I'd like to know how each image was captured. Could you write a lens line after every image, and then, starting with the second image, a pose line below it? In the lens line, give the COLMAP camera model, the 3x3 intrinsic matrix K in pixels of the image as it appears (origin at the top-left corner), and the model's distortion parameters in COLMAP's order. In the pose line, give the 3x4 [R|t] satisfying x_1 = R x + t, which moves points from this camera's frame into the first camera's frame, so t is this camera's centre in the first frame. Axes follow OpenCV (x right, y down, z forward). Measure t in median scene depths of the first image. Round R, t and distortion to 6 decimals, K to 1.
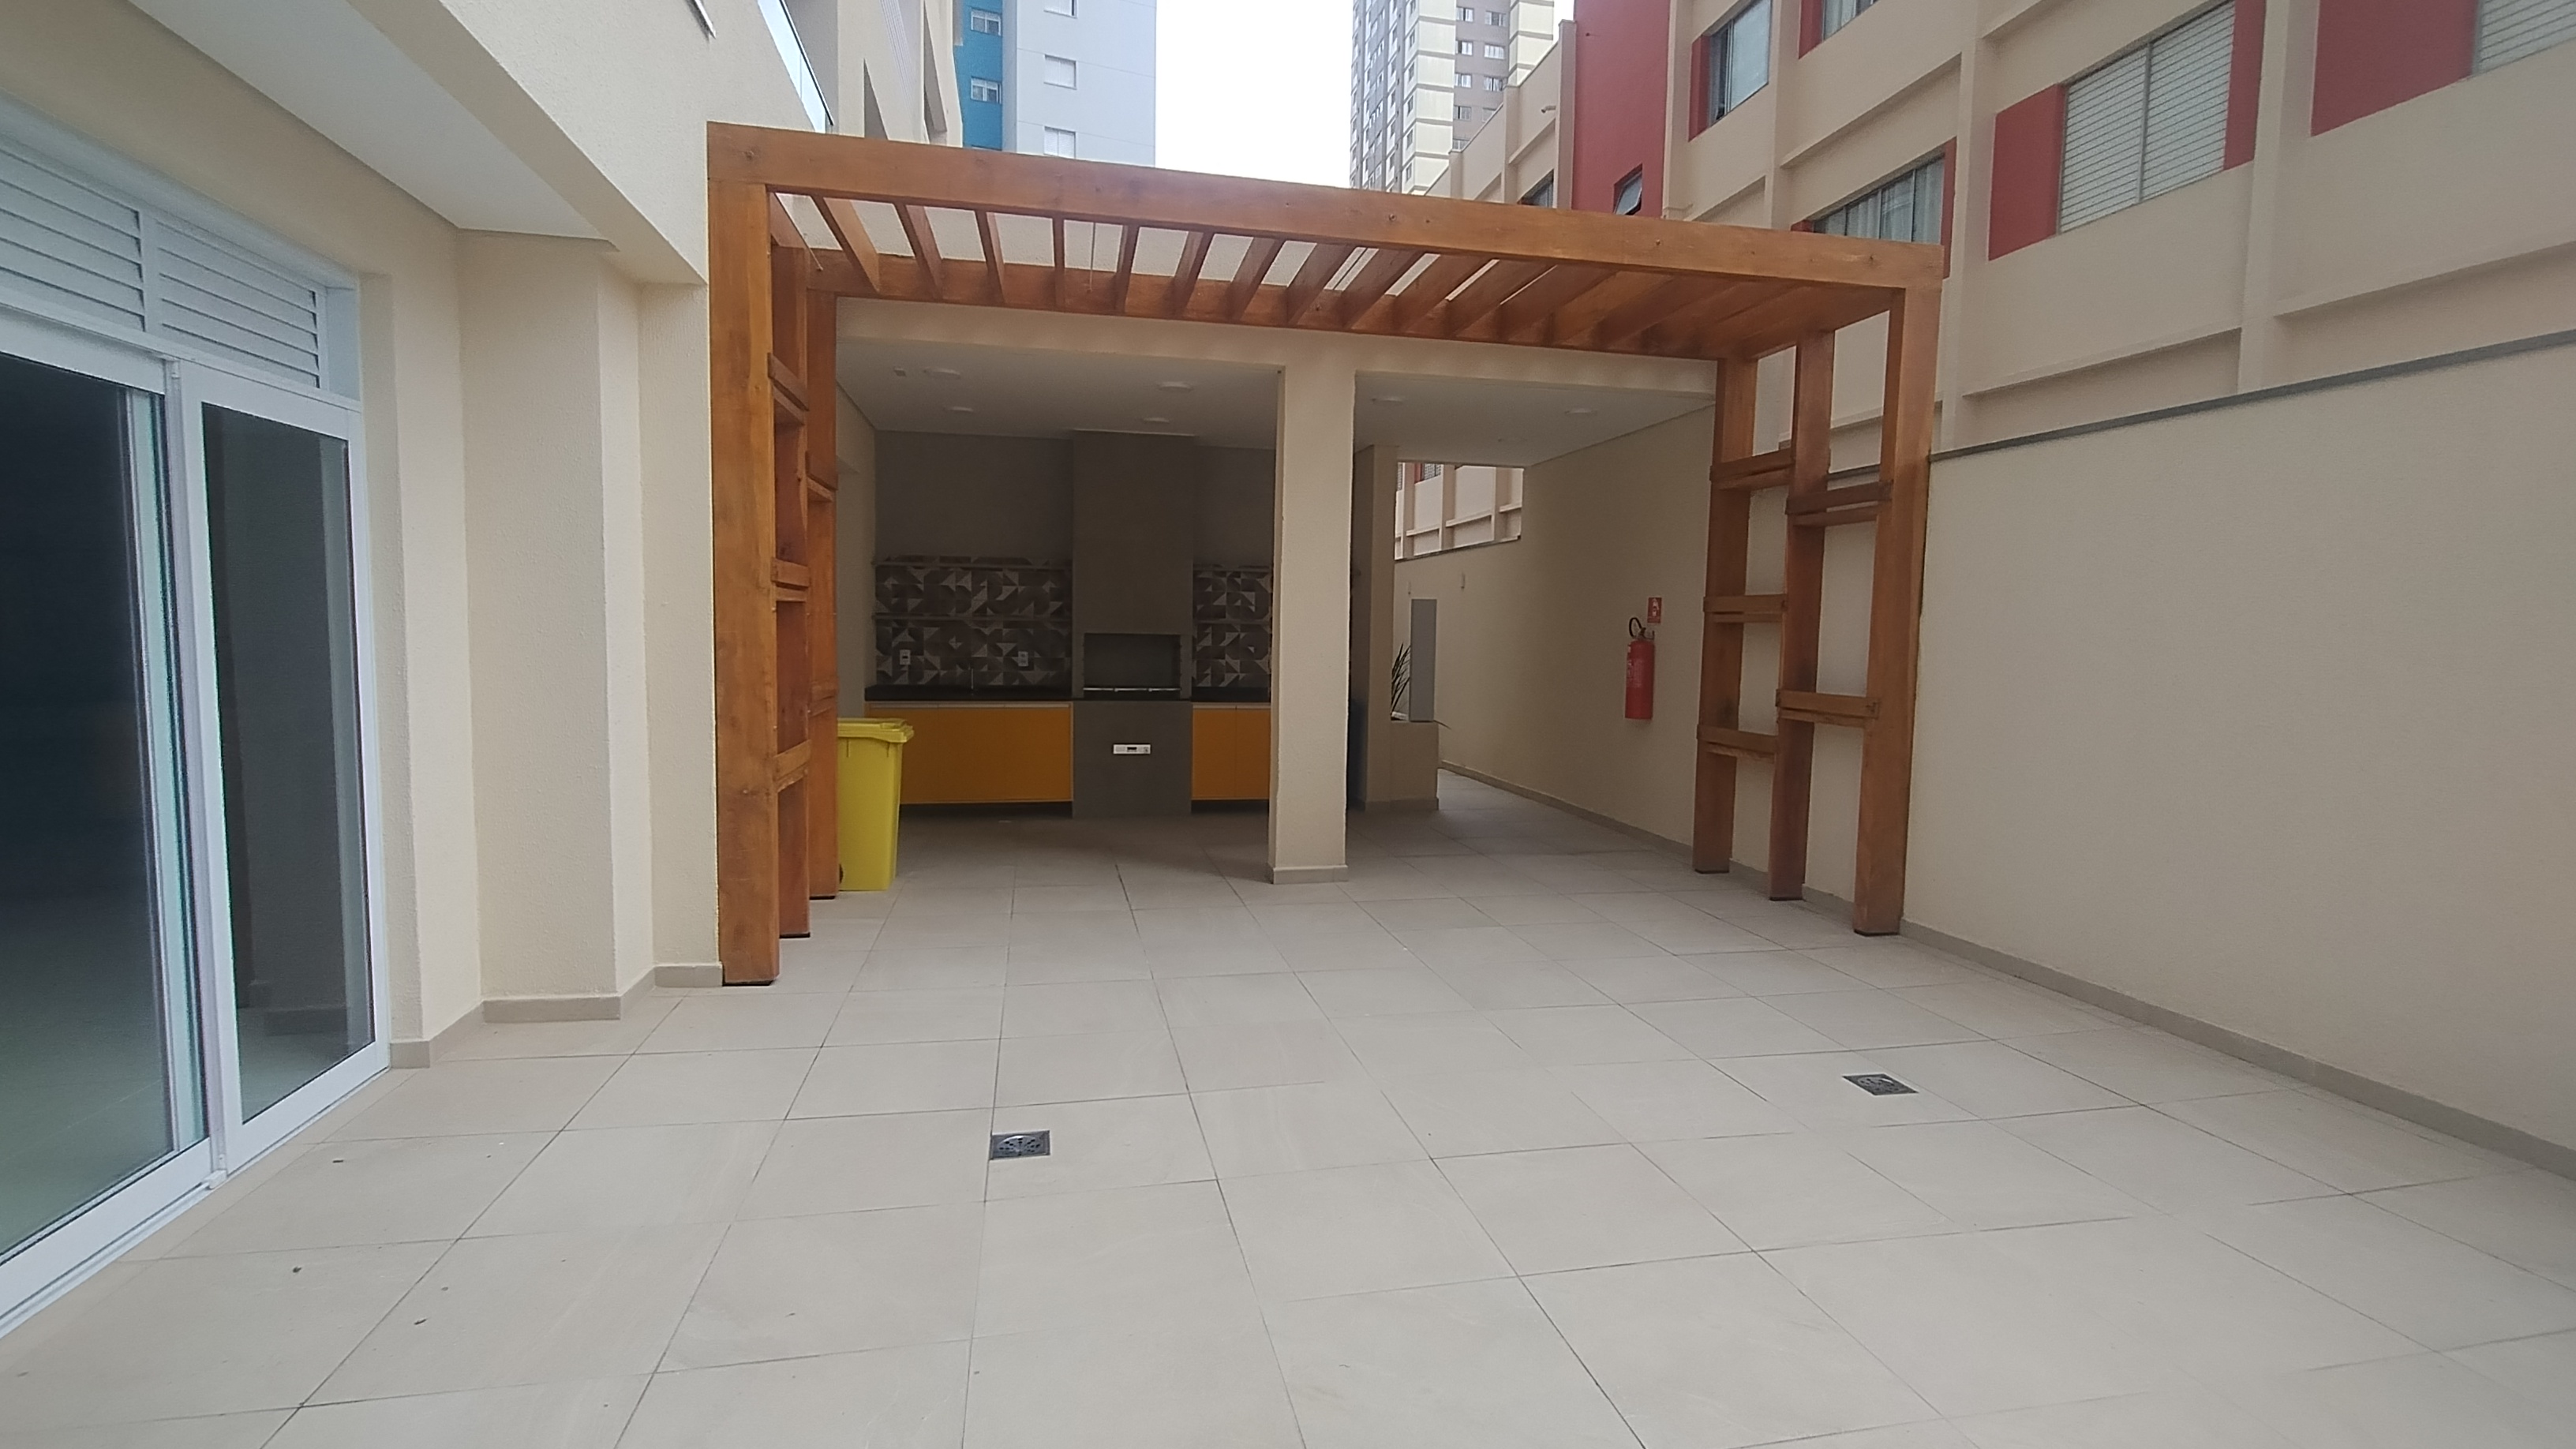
lens RADIAL K [[1172.9, 0, 1288.0], [0, 1172.9, 724.5], [0, 0, 1]] dist [-0.001906, -0.000071]
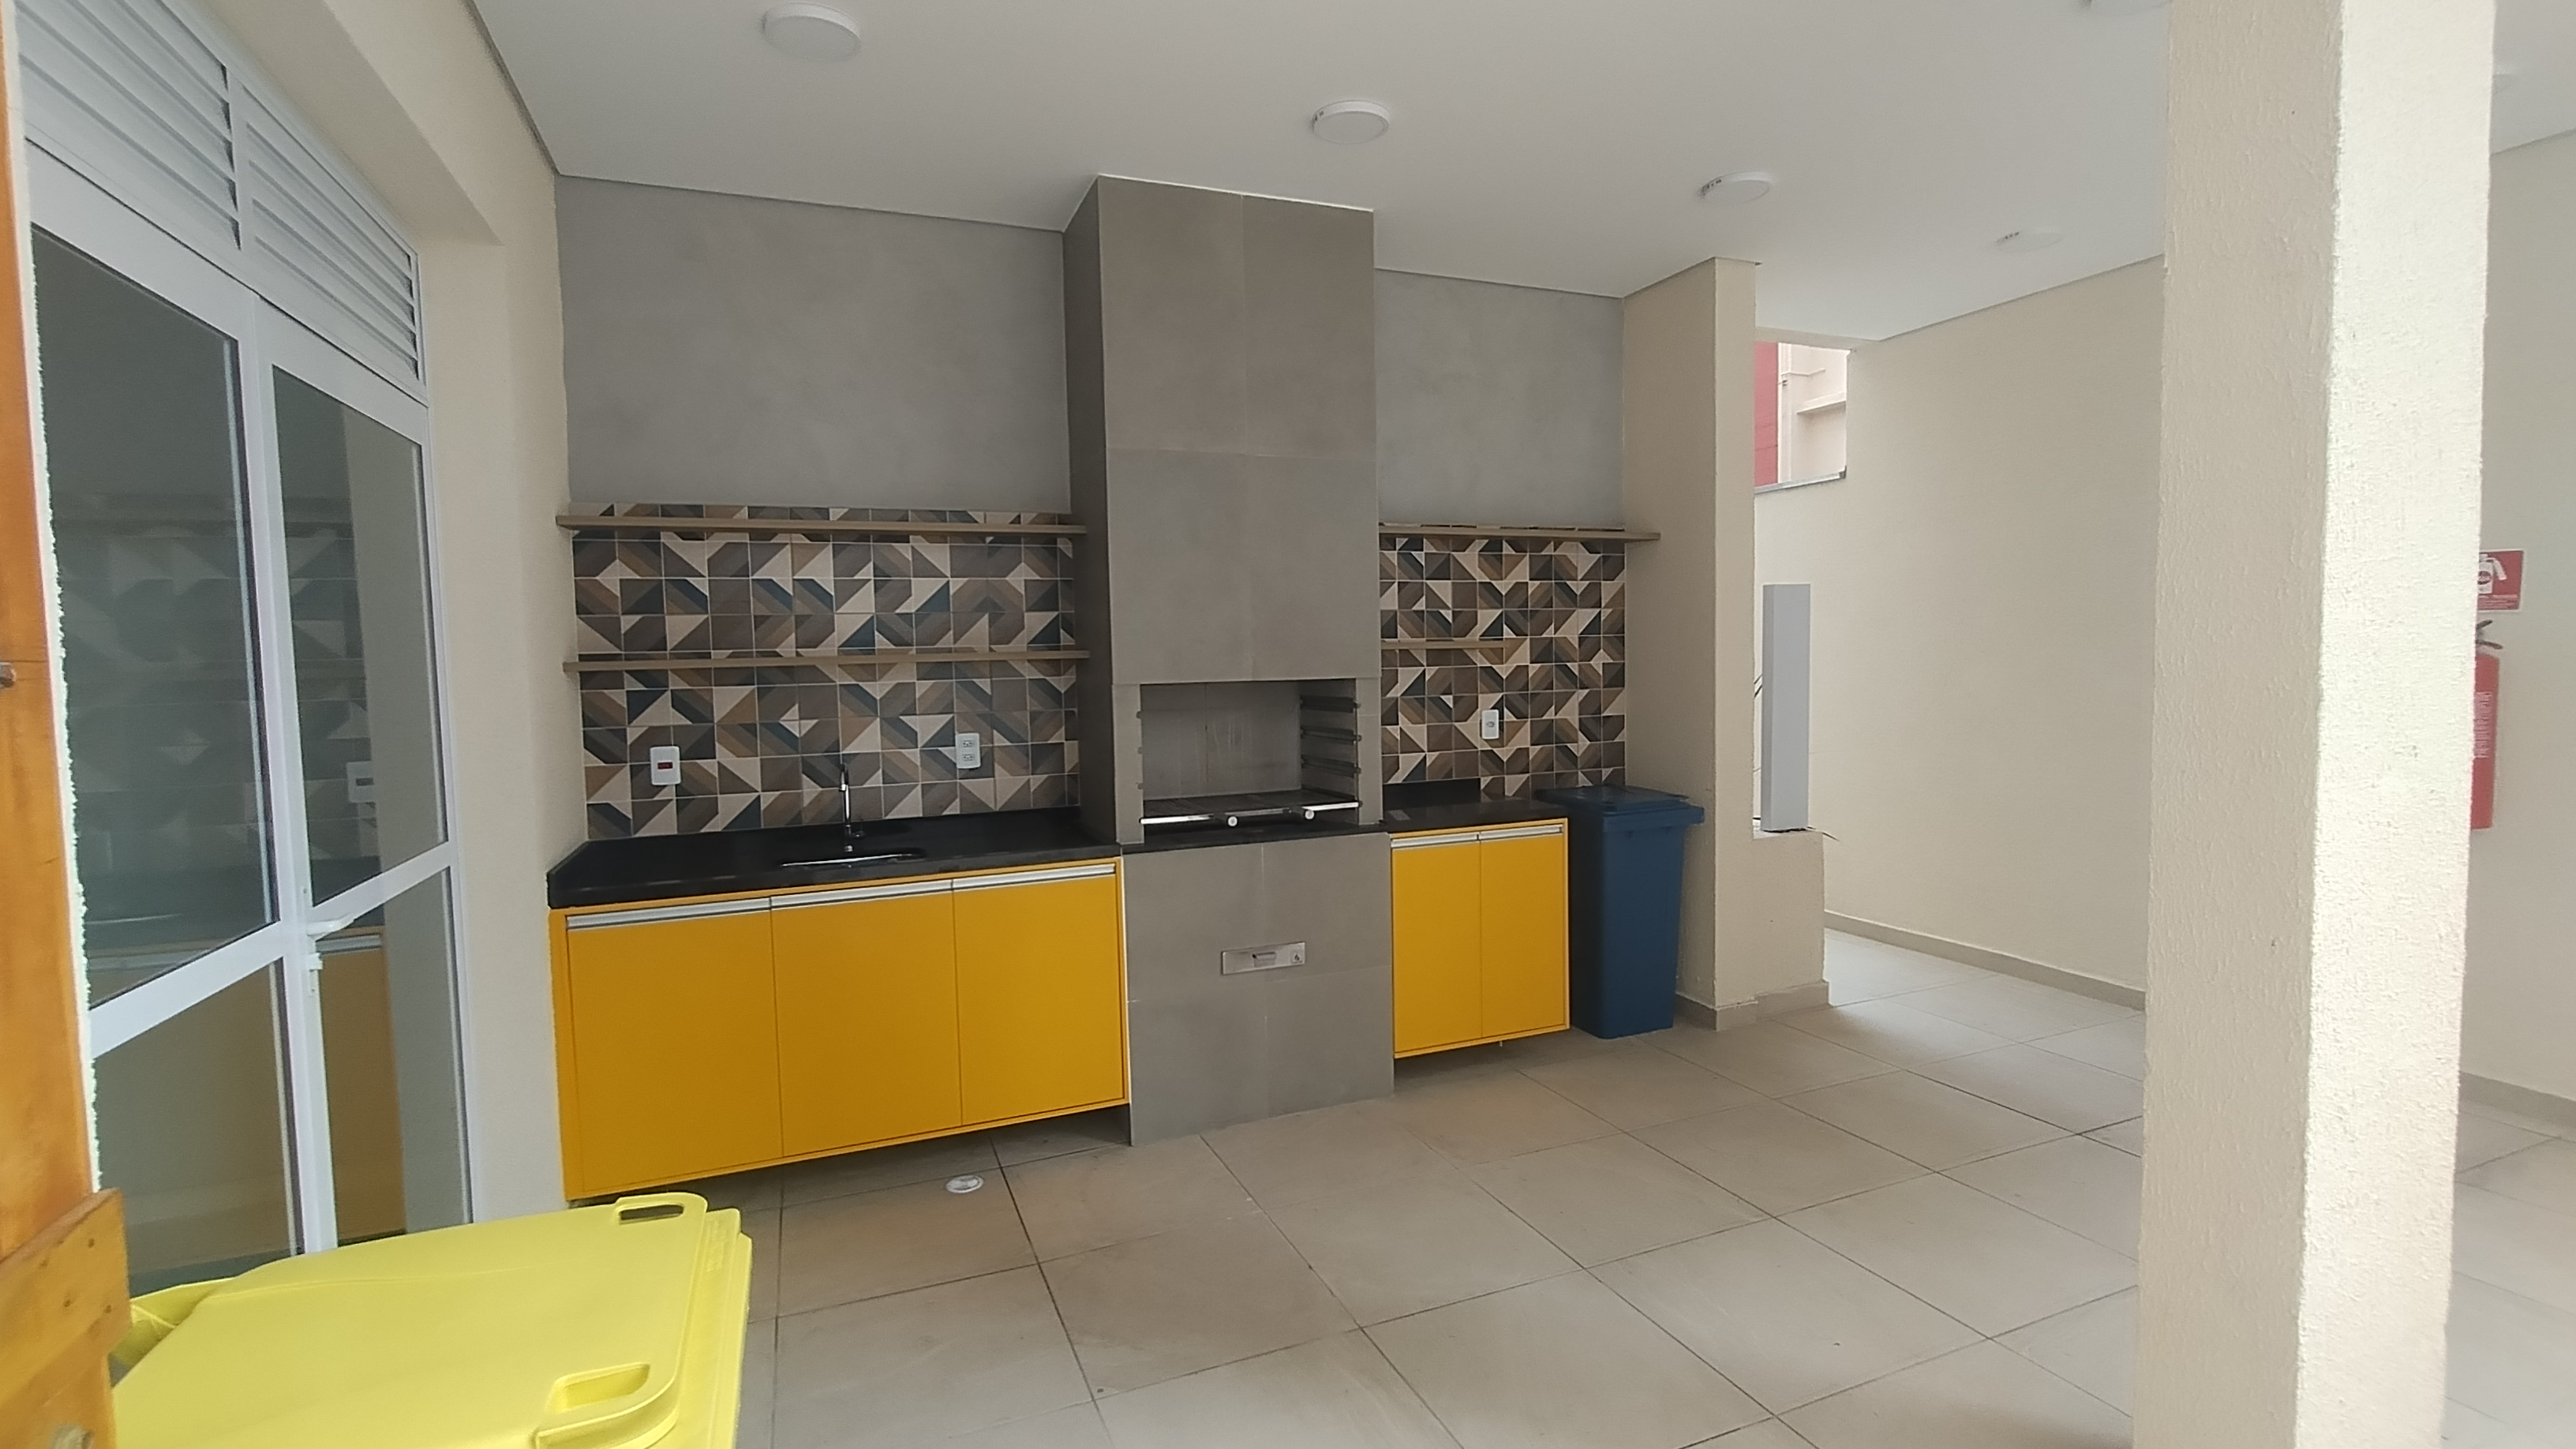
lens RADIAL K [[1172.9, 0, 1288.0], [0, 1172.9, 724.5], [0, 0, 1]] dist [-0.001906, -0.000071]
pose [[0.981485, -0.050013, 0.184896, -0.193307], [0.053874, 0.998421, -0.015914, -0.053224], [-0.183808, 0.025581, 0.982629, 0.574399]]
